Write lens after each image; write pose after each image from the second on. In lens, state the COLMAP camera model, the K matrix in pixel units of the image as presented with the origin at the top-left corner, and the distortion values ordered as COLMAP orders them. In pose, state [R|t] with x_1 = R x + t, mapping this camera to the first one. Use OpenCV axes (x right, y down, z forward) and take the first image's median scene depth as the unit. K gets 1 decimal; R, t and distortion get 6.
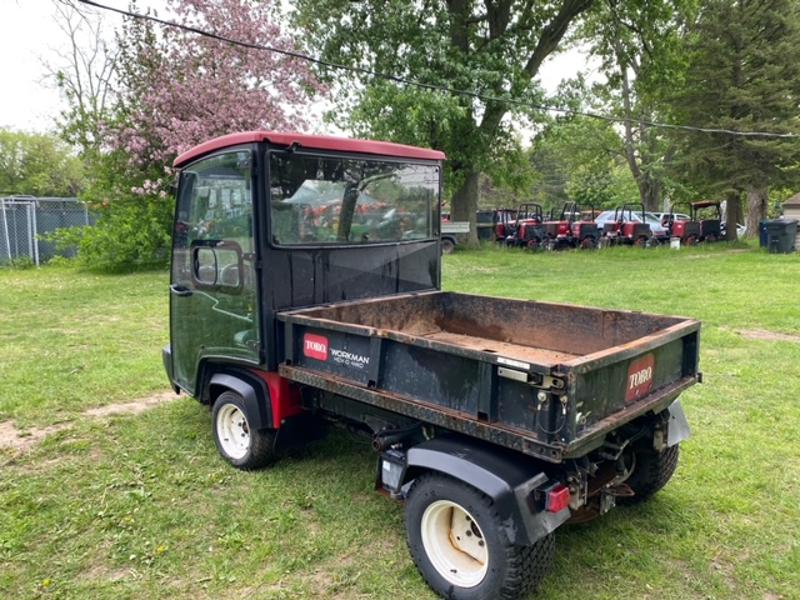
lens RADIAL K [[604.2, 0, 393.1], [0, 604.2, 299.6], [0, 0, 1]] dist [0.027303, -0.015017]
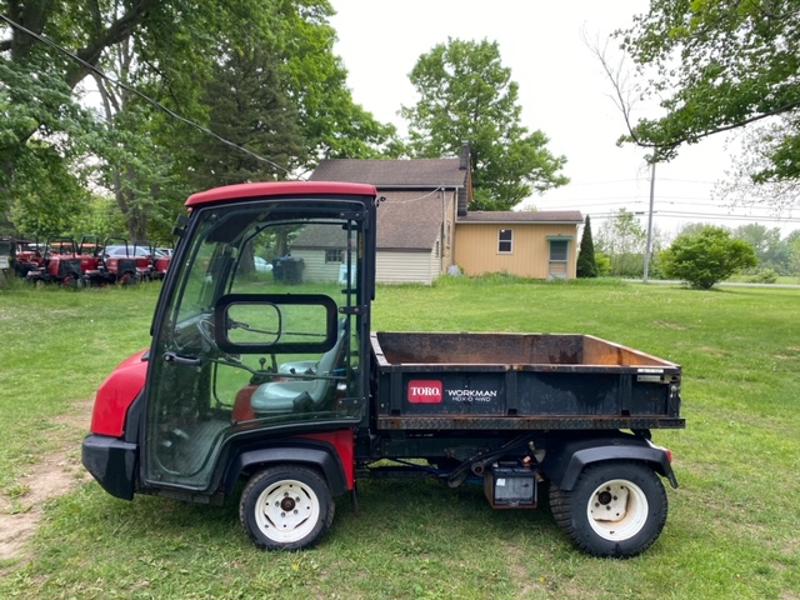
lens RADIAL K [[604.2, 0, 392.0], [0, 604.2, 298.2], [0, 0, 1]] dist [0.027303, -0.015017]
pose [[0.650899, -0.038287, 0.758199, -0.944979], [0.080712, 0.996557, -0.018966, -0.067569], [-0.754862, 0.073540, 0.651748, 0.346492]]
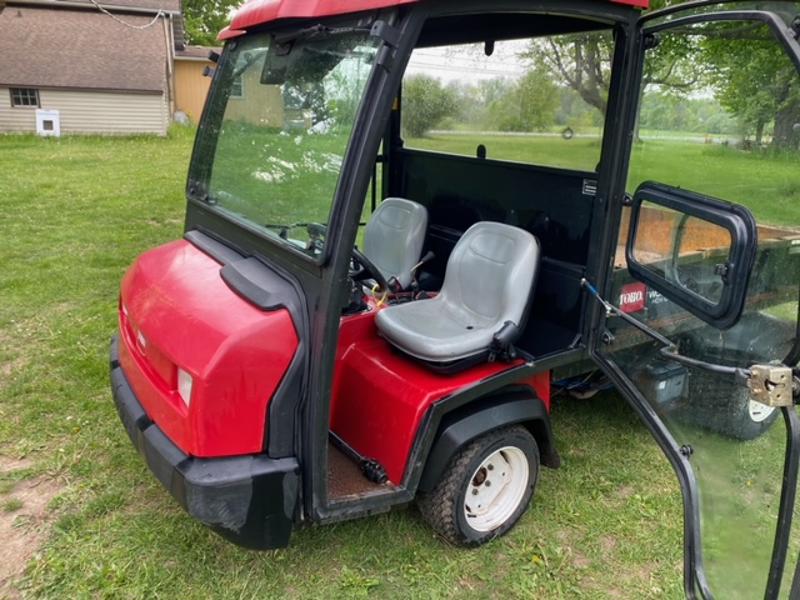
lens RADIAL K [[604.2, 0, 399.0], [0, 604.2, 303.2], [0, 0, 1]] dist [0.027303, -0.015017]
pose [[0.213849, -0.288610, 0.933259, -0.929885], [0.099611, 0.956823, 0.273072, -0.160478], [-0.971775, 0.034567, 0.233365, 1.100123]]
